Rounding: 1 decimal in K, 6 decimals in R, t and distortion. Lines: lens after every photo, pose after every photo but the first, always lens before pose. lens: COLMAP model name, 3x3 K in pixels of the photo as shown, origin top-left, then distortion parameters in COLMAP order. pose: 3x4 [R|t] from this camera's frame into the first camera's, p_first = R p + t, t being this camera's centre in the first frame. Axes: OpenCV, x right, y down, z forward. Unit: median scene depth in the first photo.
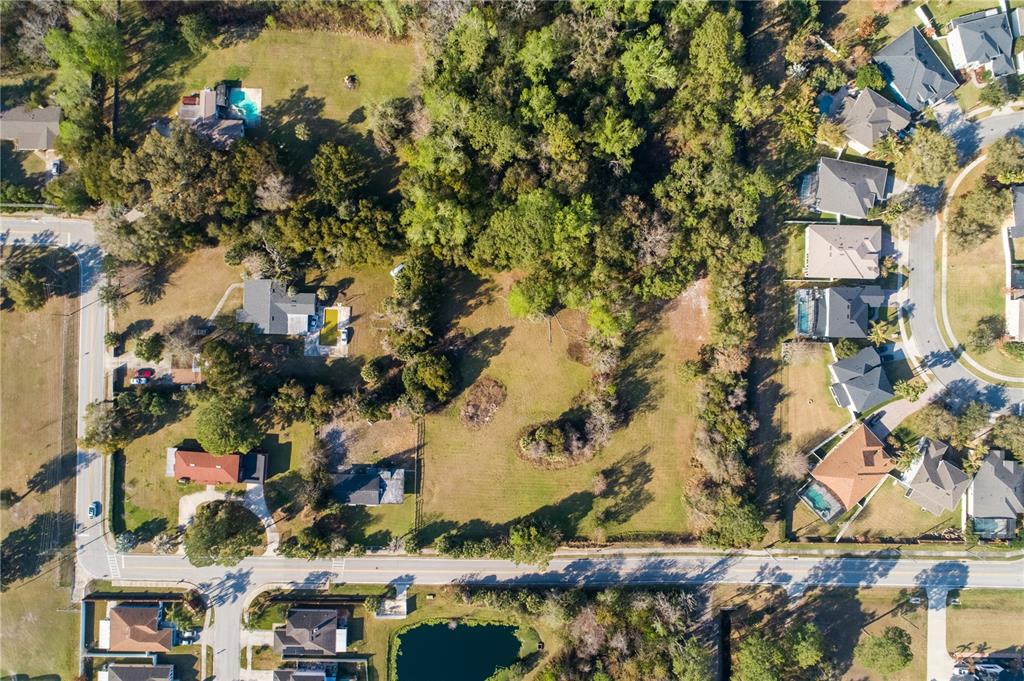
lens RADIAL K [[693.2, 0, 508.1], [0, 693.2, 339.0], [0, 0, 1]] dist [-0.003114, 0.005399]
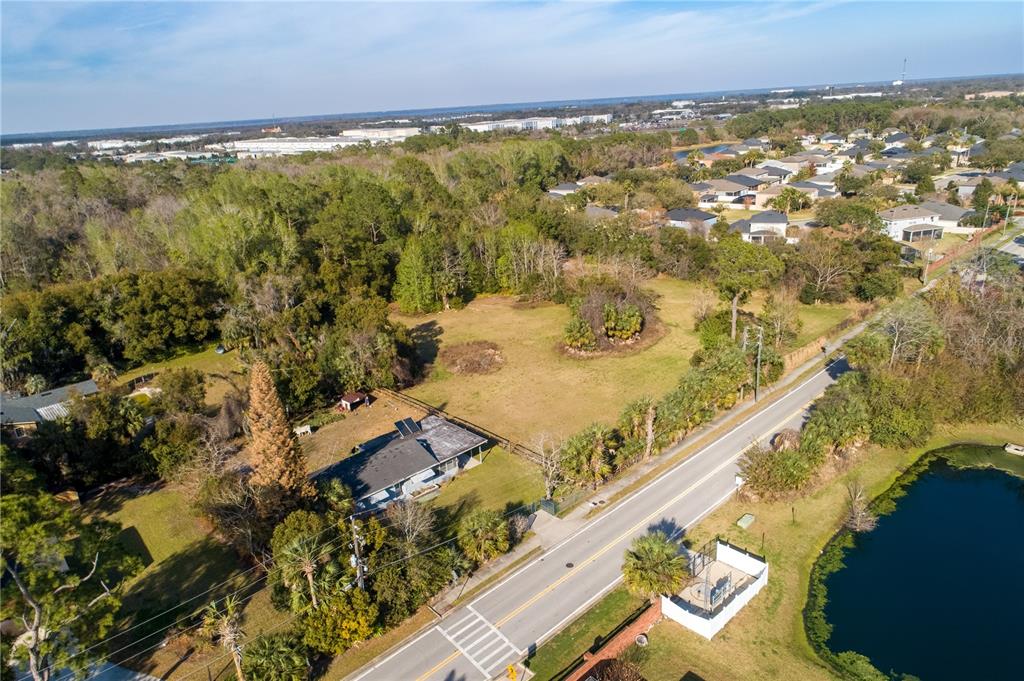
lens RADIAL K [[693.2, 0, 508.4], [0, 693.2, 347.0], [0, 0, 1]] dist [-0.003114, 0.005399]
pose [[0.714100, -0.279213, 0.641951, -0.376549], [0.697533, 0.206208, -0.686240, 0.500092], [0.059232, 0.937826, 0.342014, 0.807826]]
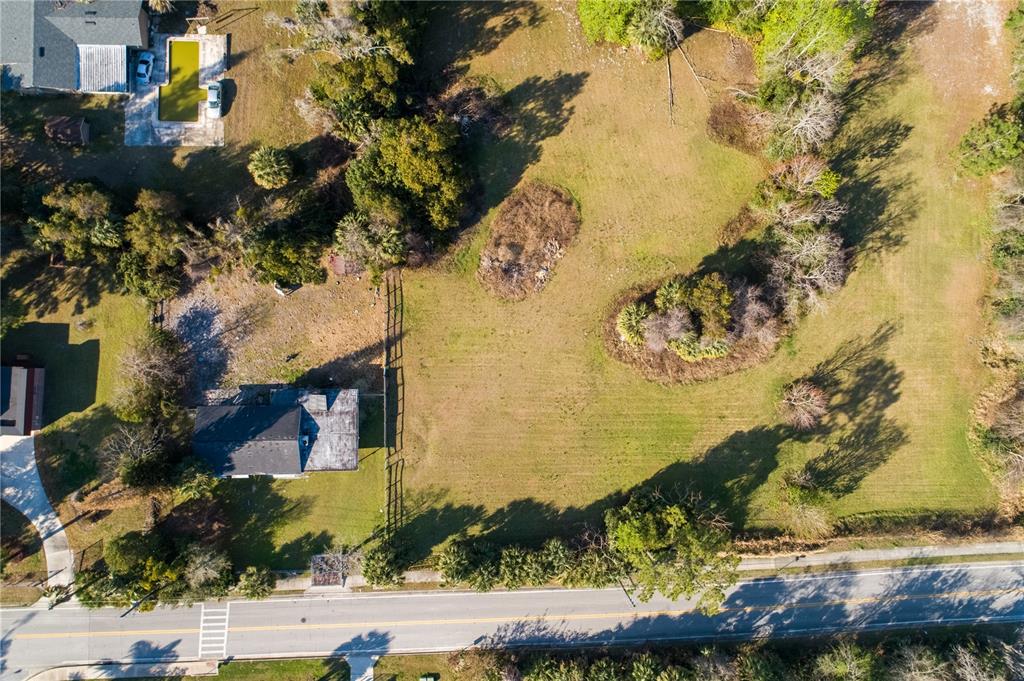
lens RADIAL K [[693.2, 0, 502.4], [0, 693.2, 337.3], [0, 0, 1]] dist [-0.003114, 0.005399]
pose [[0.998985, -0.036159, 0.026846, -0.068634], [0.036794, 0.999046, -0.023540, 0.166721], [-0.025969, 0.024503, 0.999362, 0.554399]]
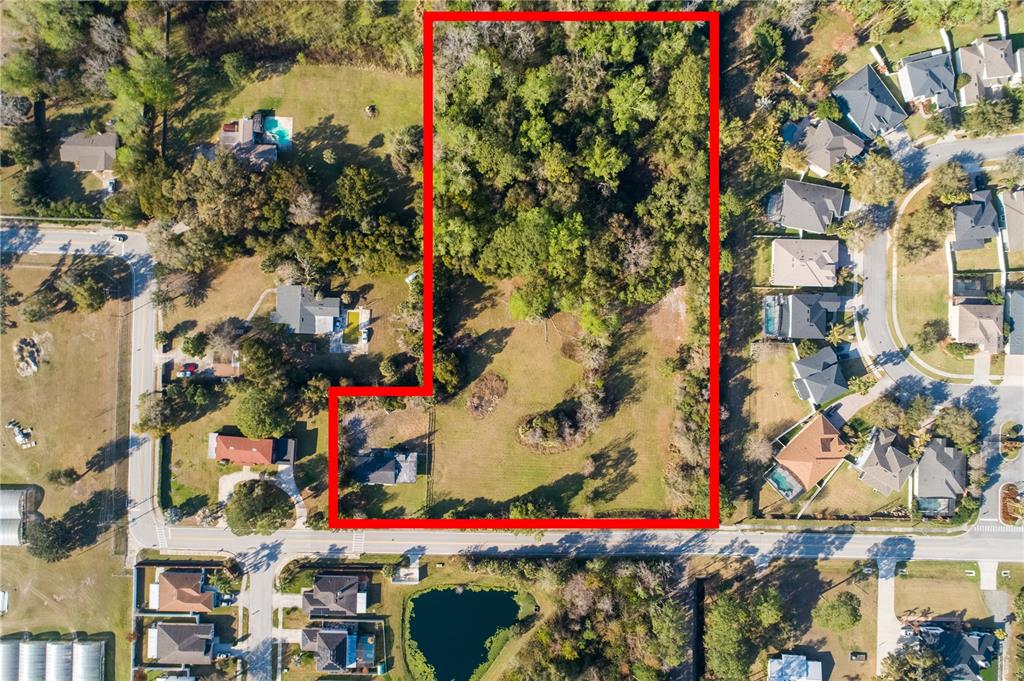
lens RADIAL K [[693.2, 0, 509.9], [0, 693.2, 340.1], [0, 0, 1]] dist [-0.003114, 0.005399]
pose [[0.999992, 0.003887, -0.001211, 0.002665], [-0.003886, 0.999992, 0.000872, 0.001597], [0.001215, -0.000867, 0.999999, -0.135235]]
